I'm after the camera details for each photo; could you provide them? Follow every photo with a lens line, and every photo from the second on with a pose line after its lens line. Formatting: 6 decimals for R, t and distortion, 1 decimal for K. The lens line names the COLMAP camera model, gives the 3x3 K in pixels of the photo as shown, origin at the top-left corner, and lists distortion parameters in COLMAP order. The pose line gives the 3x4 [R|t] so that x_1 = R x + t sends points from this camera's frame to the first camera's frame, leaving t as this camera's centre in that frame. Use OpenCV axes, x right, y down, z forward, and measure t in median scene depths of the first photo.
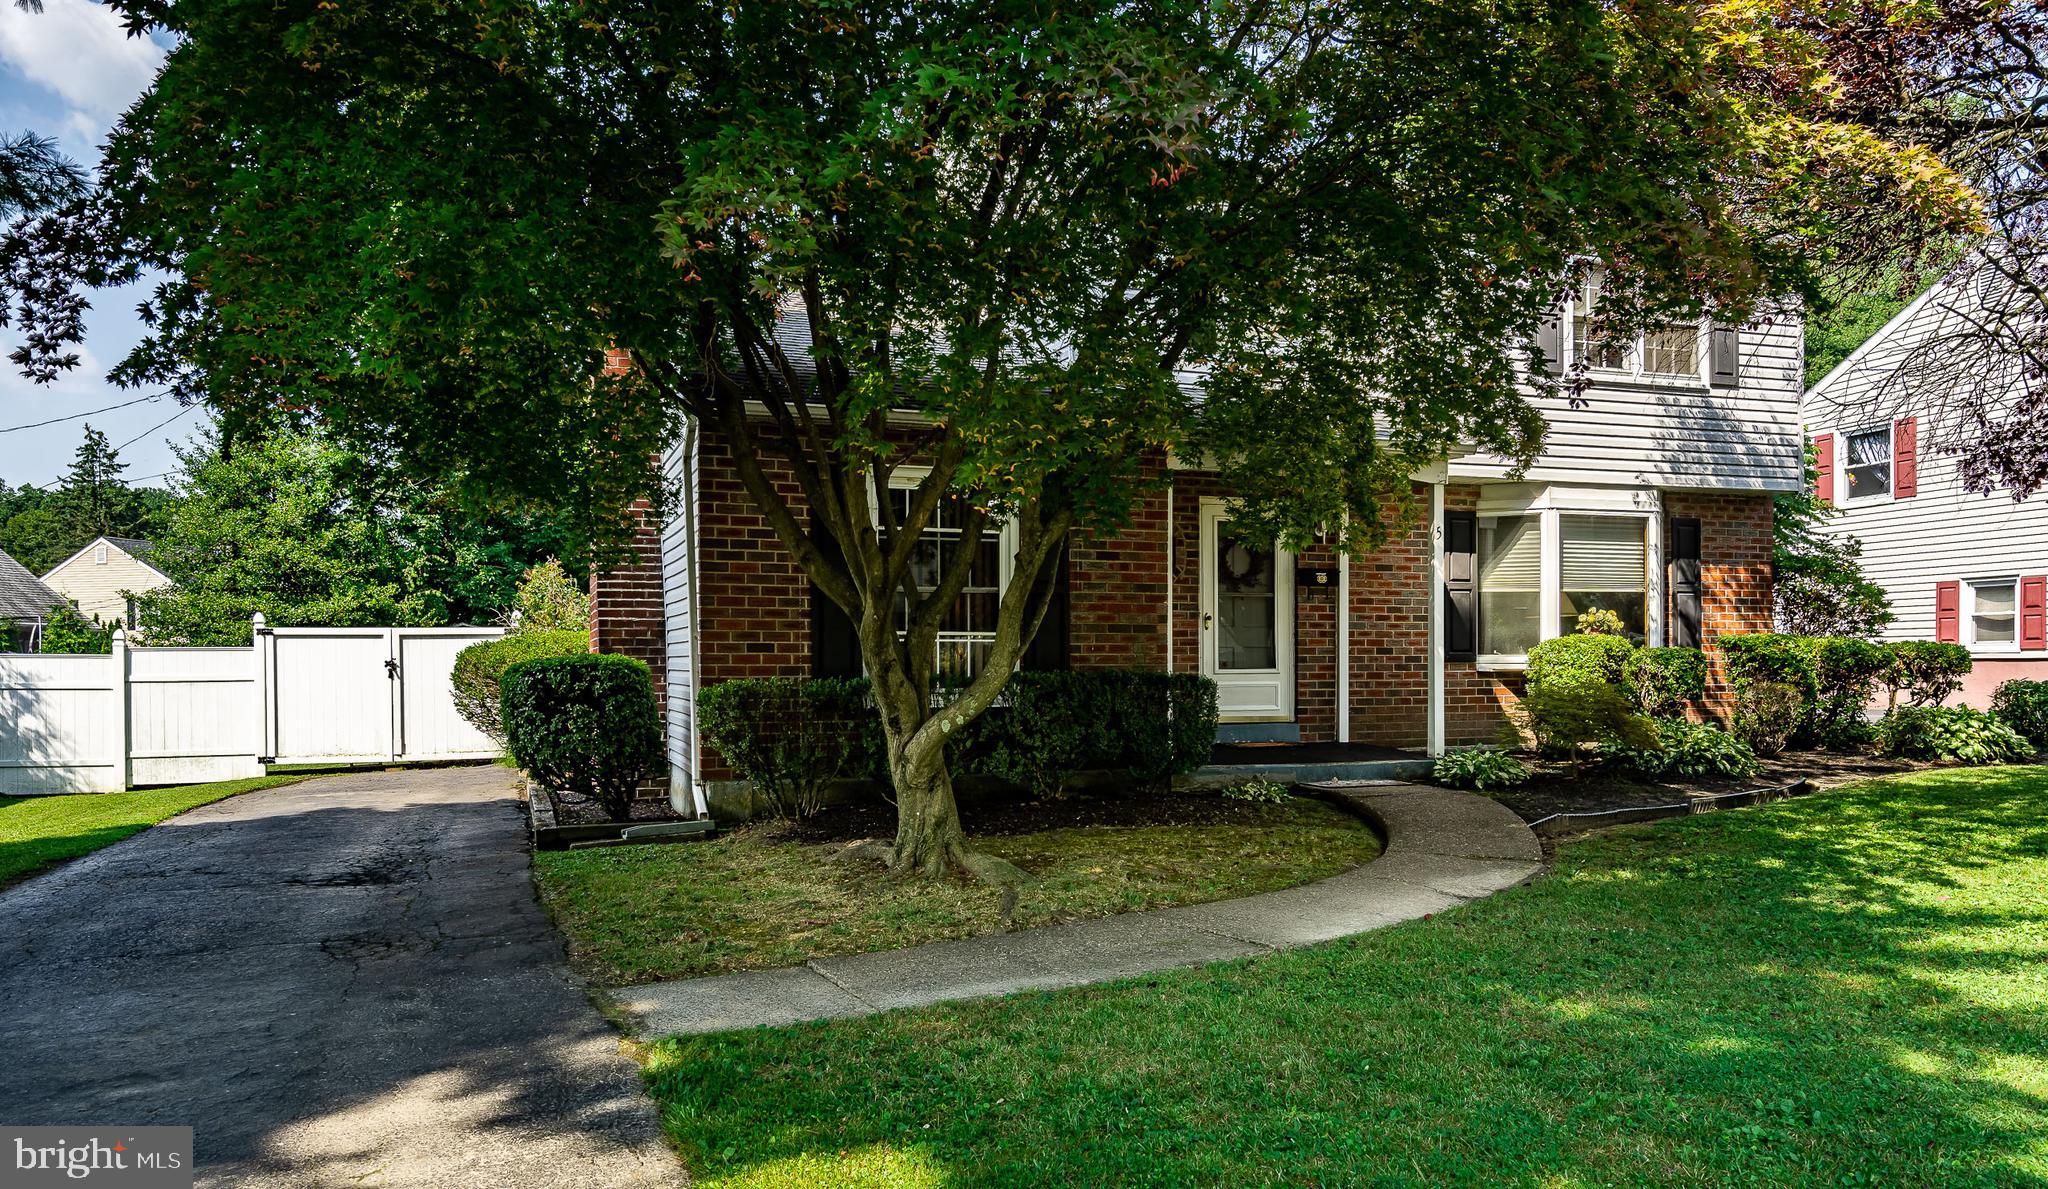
lens RADIAL K [[1411.0, 0, 1077.9], [0, 1411.0, 641.2], [0, 0, 1]] dist [-0.003557, -0.001973]
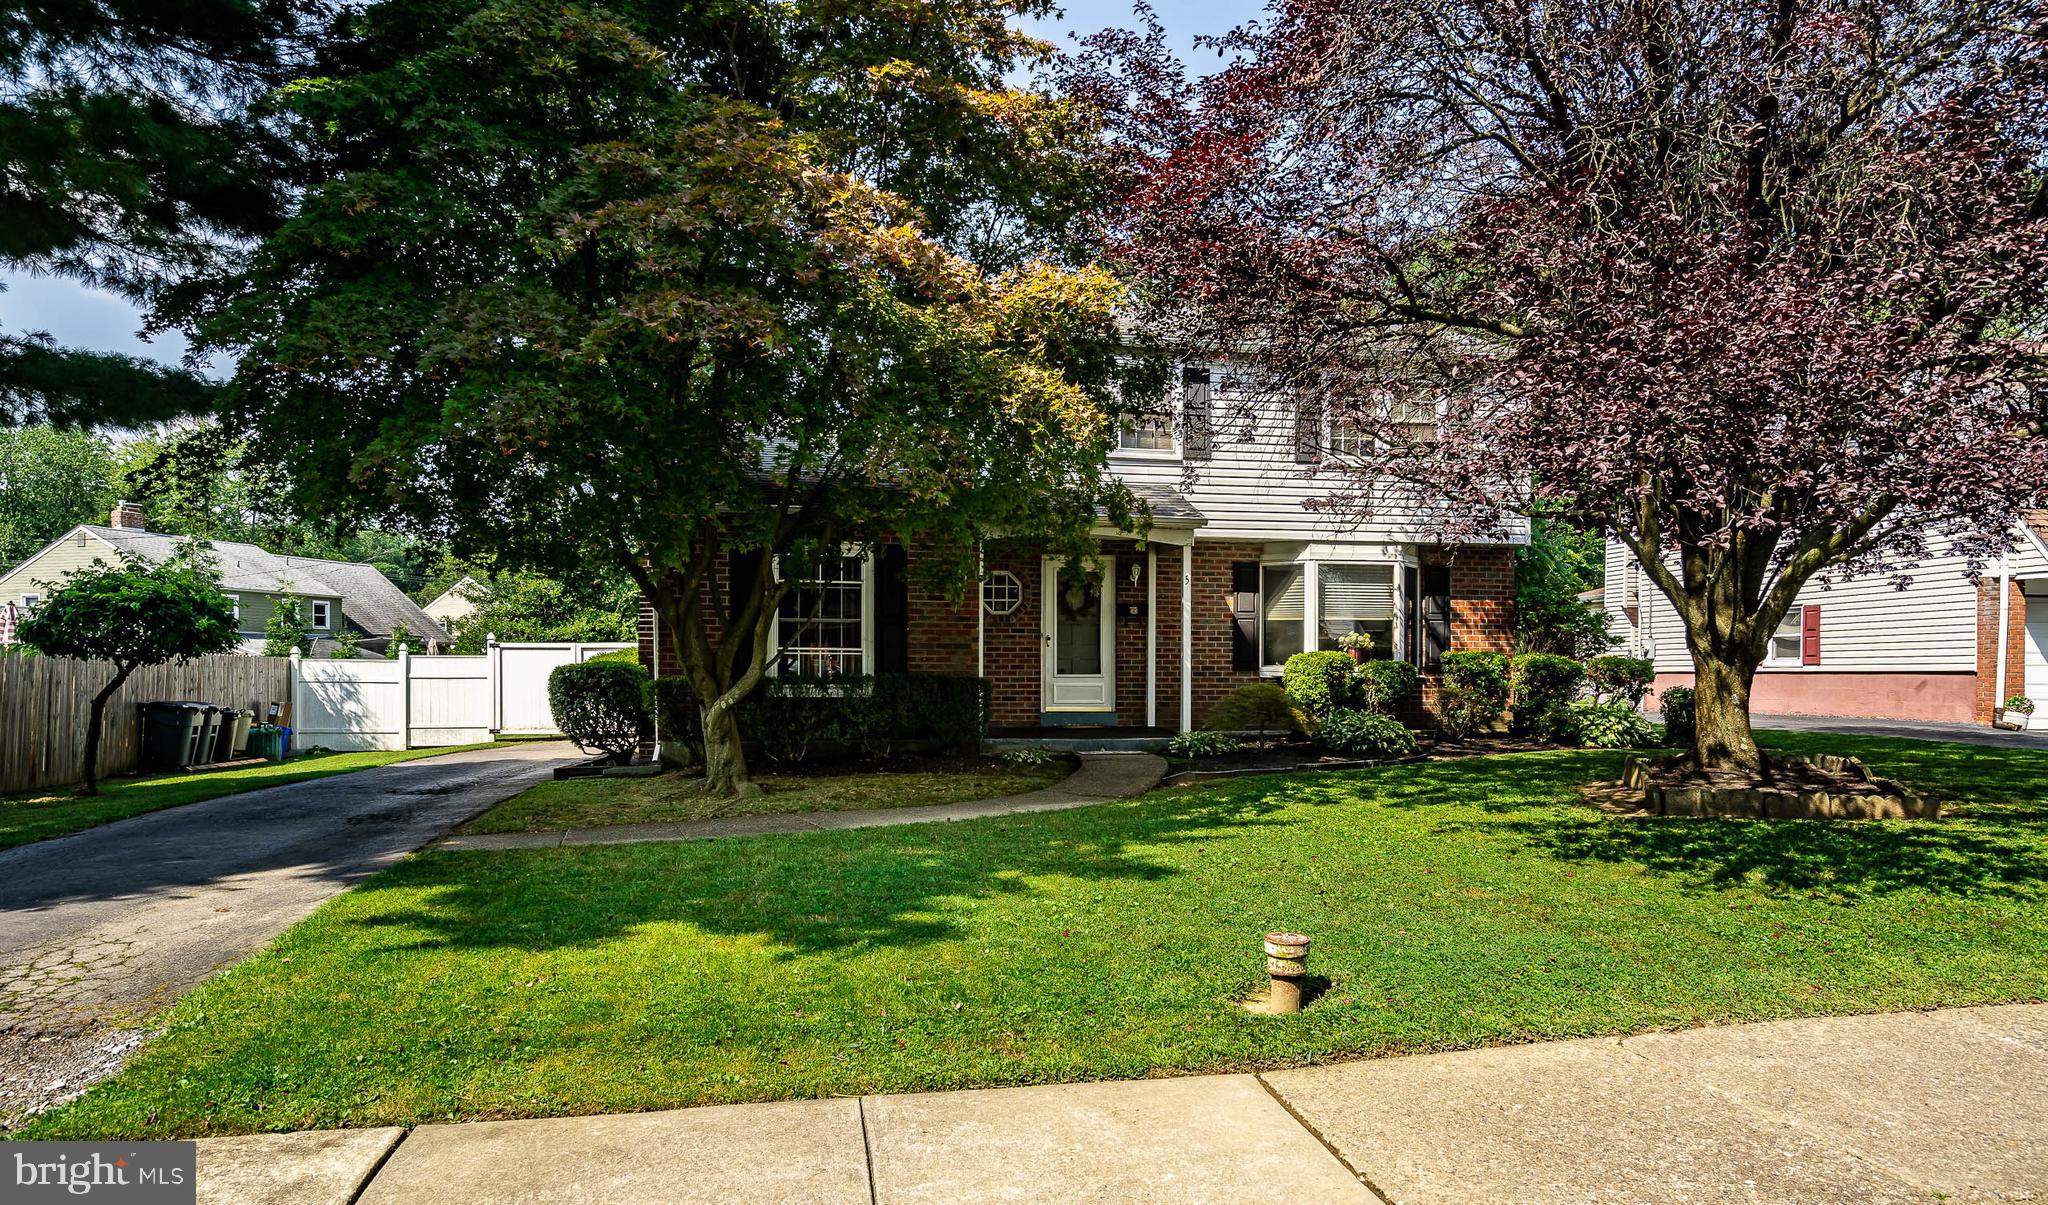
lens RADIAL K [[1179.8, 0, 1106.2], [0, 1179.8, 649.0], [0, 0, 1]] dist [-0.007121, -0.000136]
pose [[0.988327, 0.004031, -0.152296, 0.310187], [-0.004803, 0.999977, -0.004706, -0.000583], [0.152273, 0.005383, 0.988324, -0.170465]]
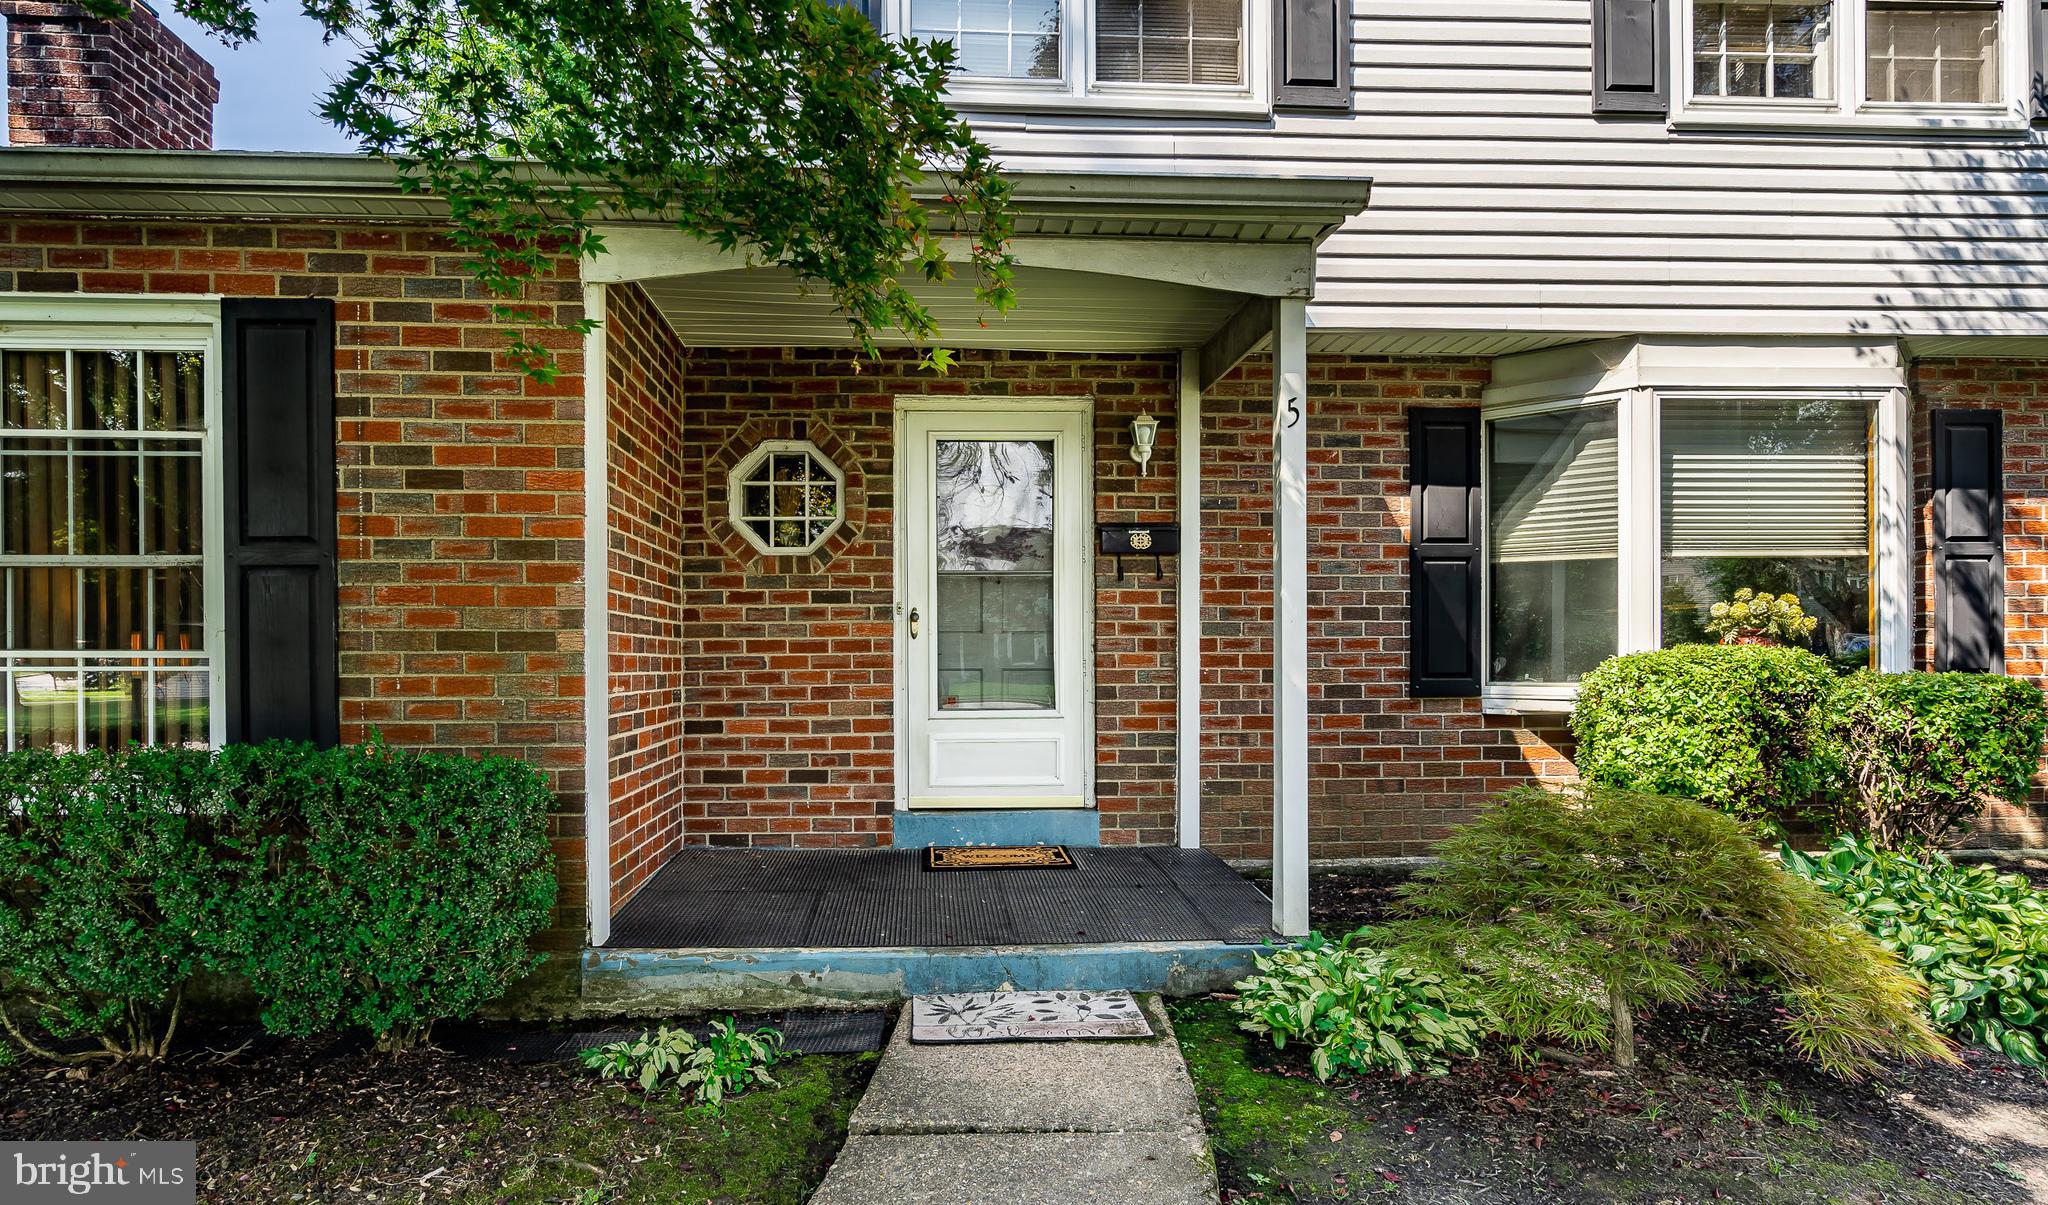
lens RADIAL K [[1012.3, 0, 1042.6], [0, 1012.3, 645.6], [0, 0, 1]] dist [-0.000171, 0.000122]
pose [[0.954319, -0.002336, -0.298782, 0.238935], [0.004139, 0.999977, 0.005402, -0.006768], [0.298762, -0.006392, 0.954306, 0.592813]]
